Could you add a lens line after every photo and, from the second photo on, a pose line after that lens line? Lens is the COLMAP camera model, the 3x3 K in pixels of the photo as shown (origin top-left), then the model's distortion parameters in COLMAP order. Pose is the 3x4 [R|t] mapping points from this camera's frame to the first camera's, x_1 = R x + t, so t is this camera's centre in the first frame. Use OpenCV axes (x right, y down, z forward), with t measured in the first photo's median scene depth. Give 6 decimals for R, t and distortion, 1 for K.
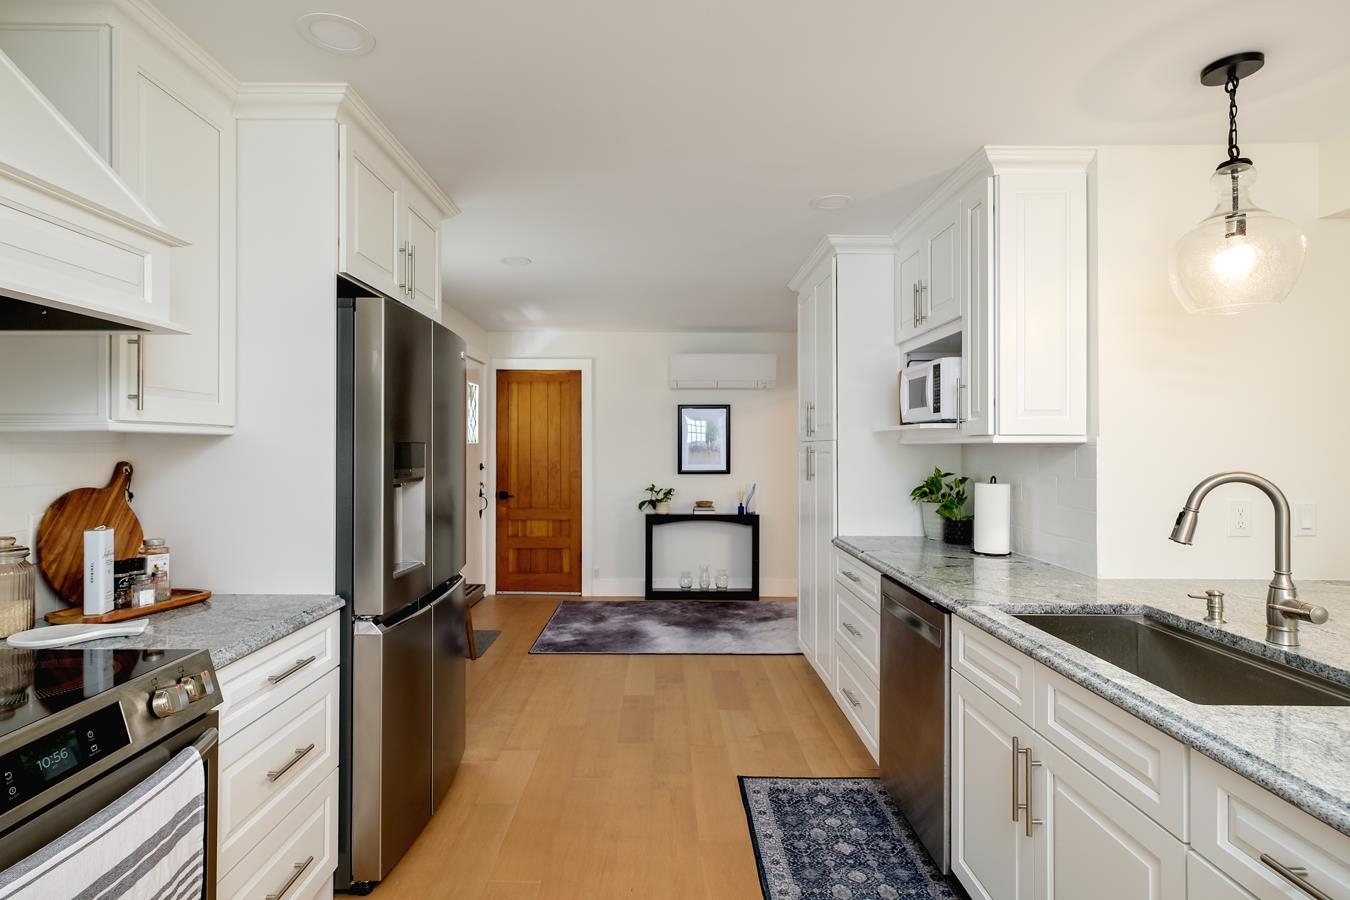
lens RADIAL K [[706.0, 0, 664.8], [0, 706.0, 444.3], [0, 0, 1]] dist [0.005551, 0.006155]
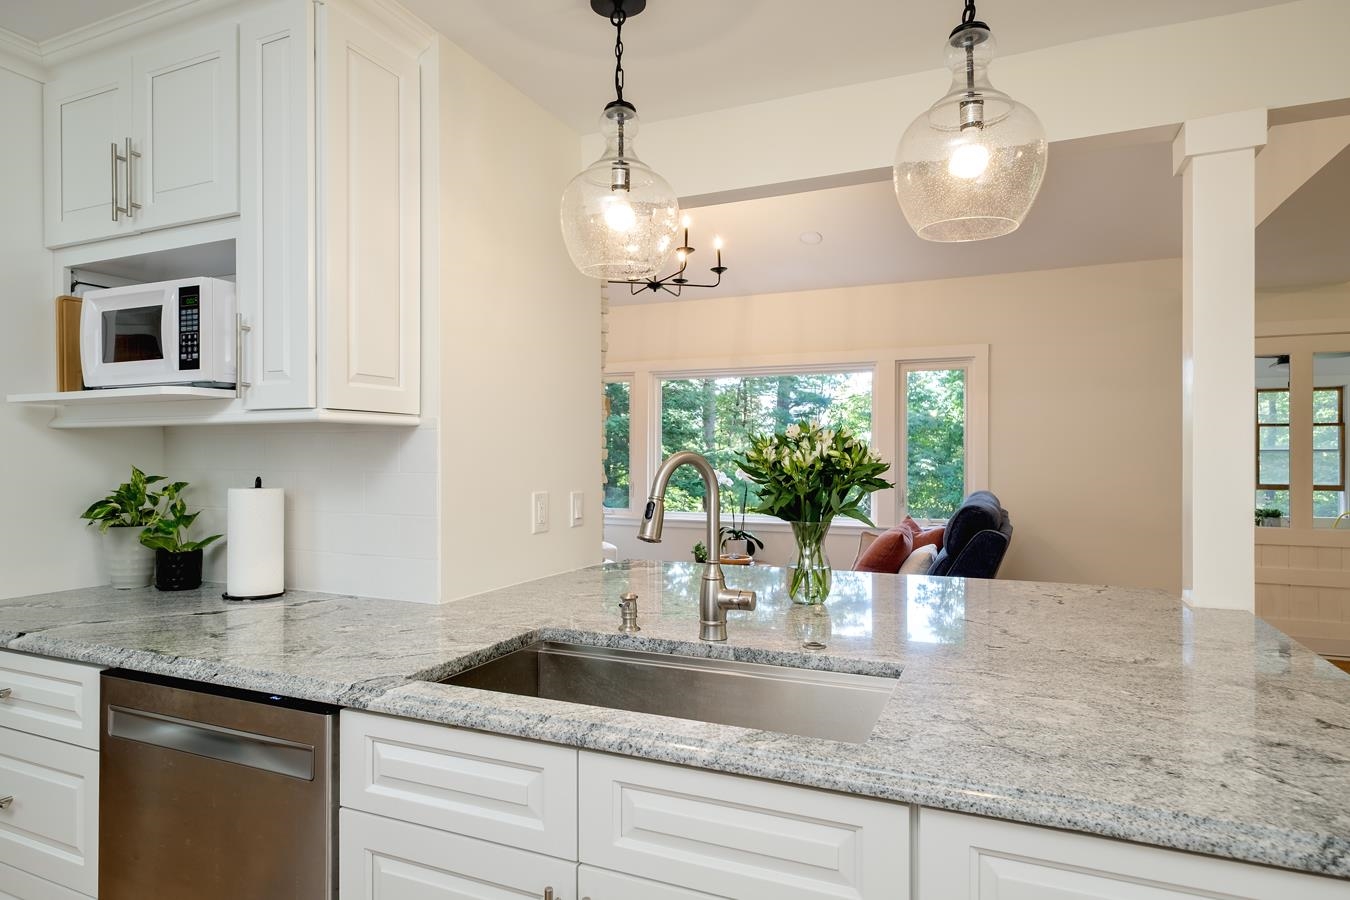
lens RADIAL K [[789.5, 0, 679.6], [0, 789.5, 450.6], [0, 0, 1]] dist [-0.006119, 0.006776]
pose [[0.408933, 0.003471, 0.912558, -0.034966], [-0.000619, 0.999994, -0.003527, 0.019900], [-0.912564, 0.000877, 0.408933, 0.296567]]
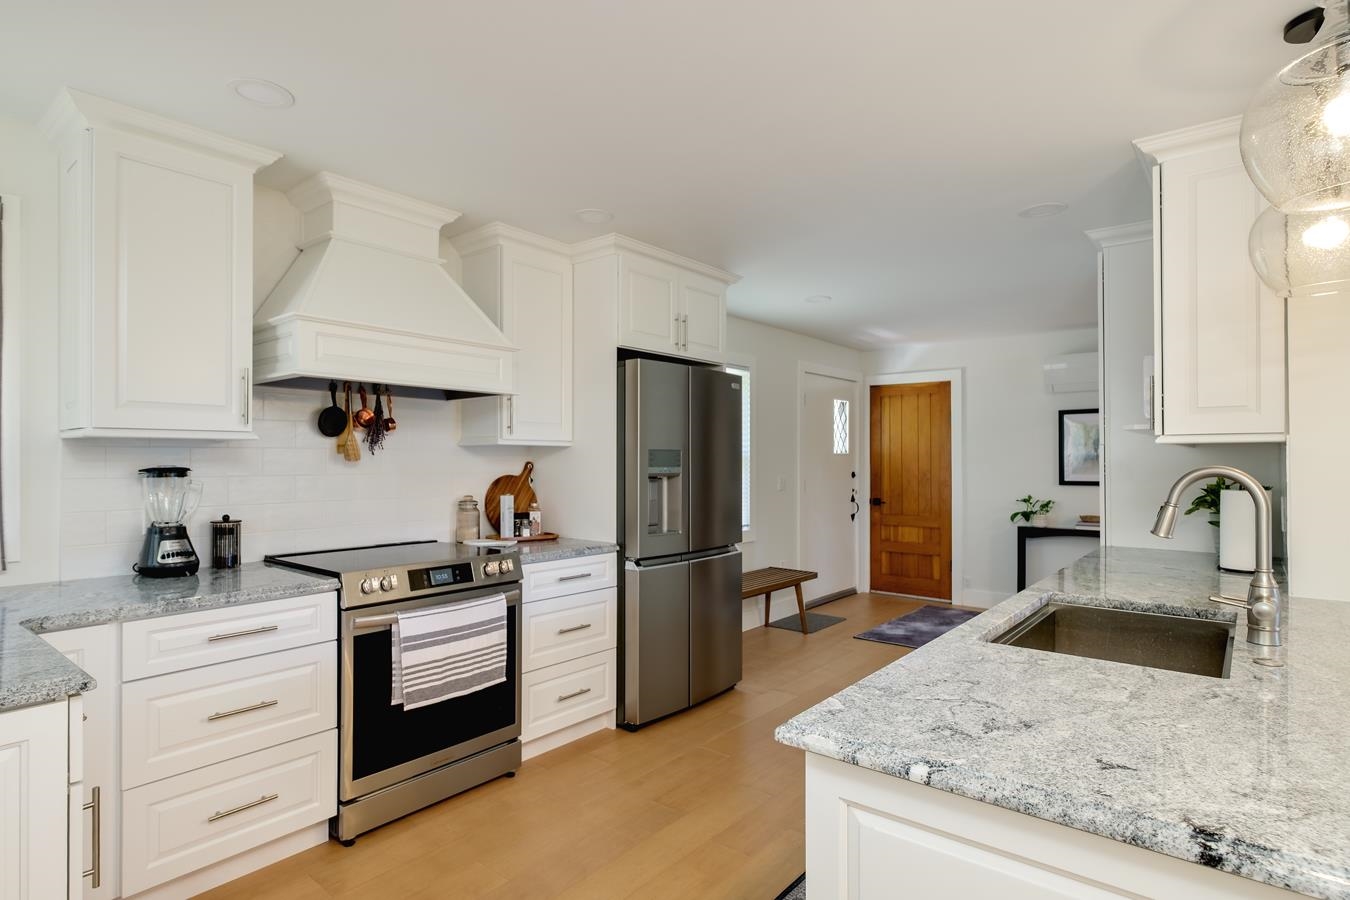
lens RADIAL K [[724.8, 0, 639.2], [0, 724.8, 457.3], [0, 0, 1]] dist [-0.009777, 0.004151]
pose [[0.757156, -0.004823, -0.653216, 0.409643], [0.003707, 0.999988, -0.003086, 0.011678], [0.653223, -0.000084, 0.757165, -0.142772]]
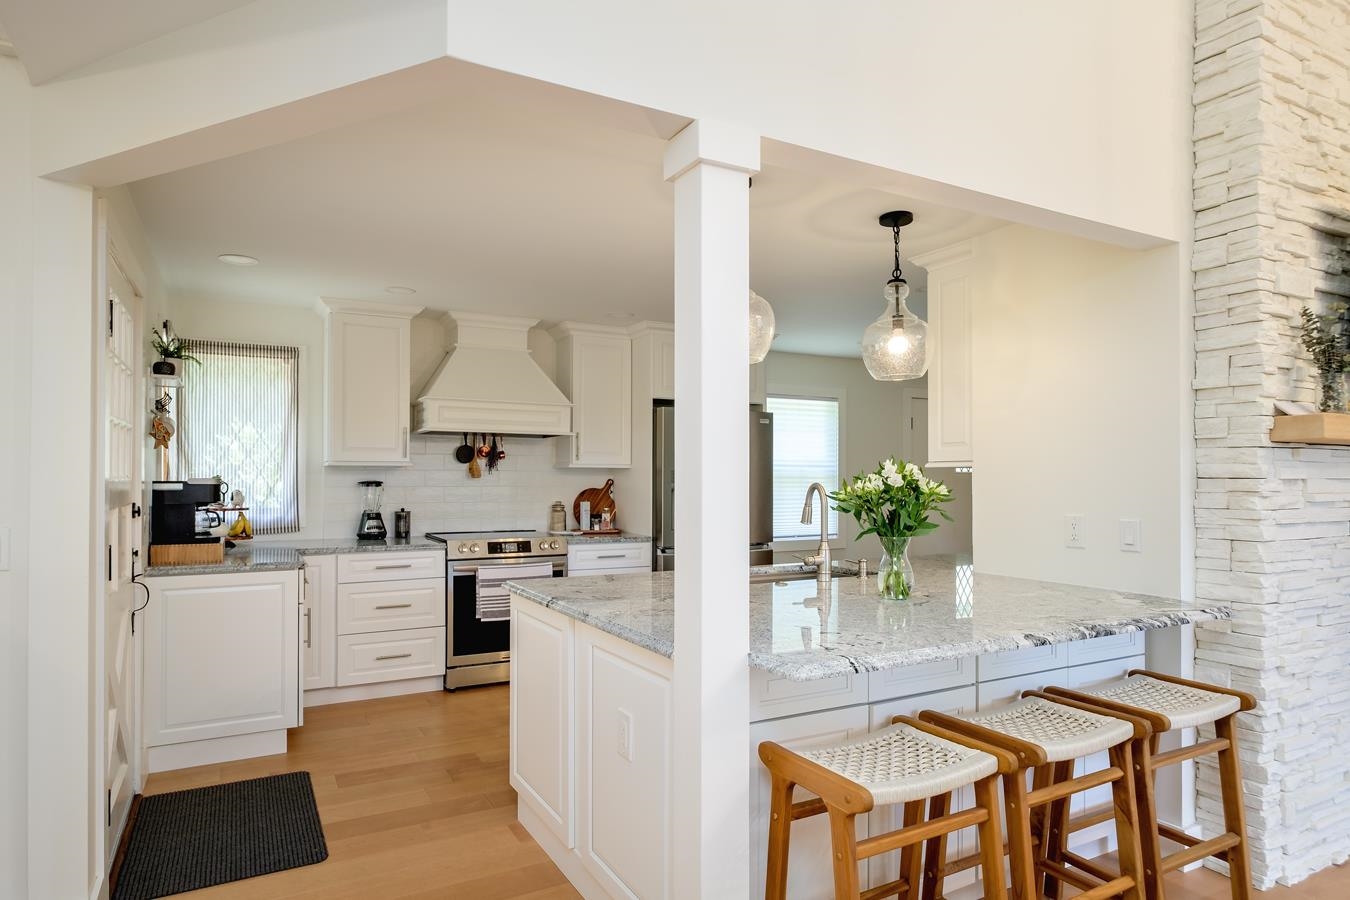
lens RADIAL K [[789.5, 0, 656.5], [0, 789.5, 471.6], [0, 0, 1]] dist [-0.006119, 0.006776]
pose [[0.468431, -0.007695, -0.883467, 1.125875], [0.001511, 0.999968, -0.007908, 0.012439], [0.883499, 0.002370, 0.468427, -0.123487]]
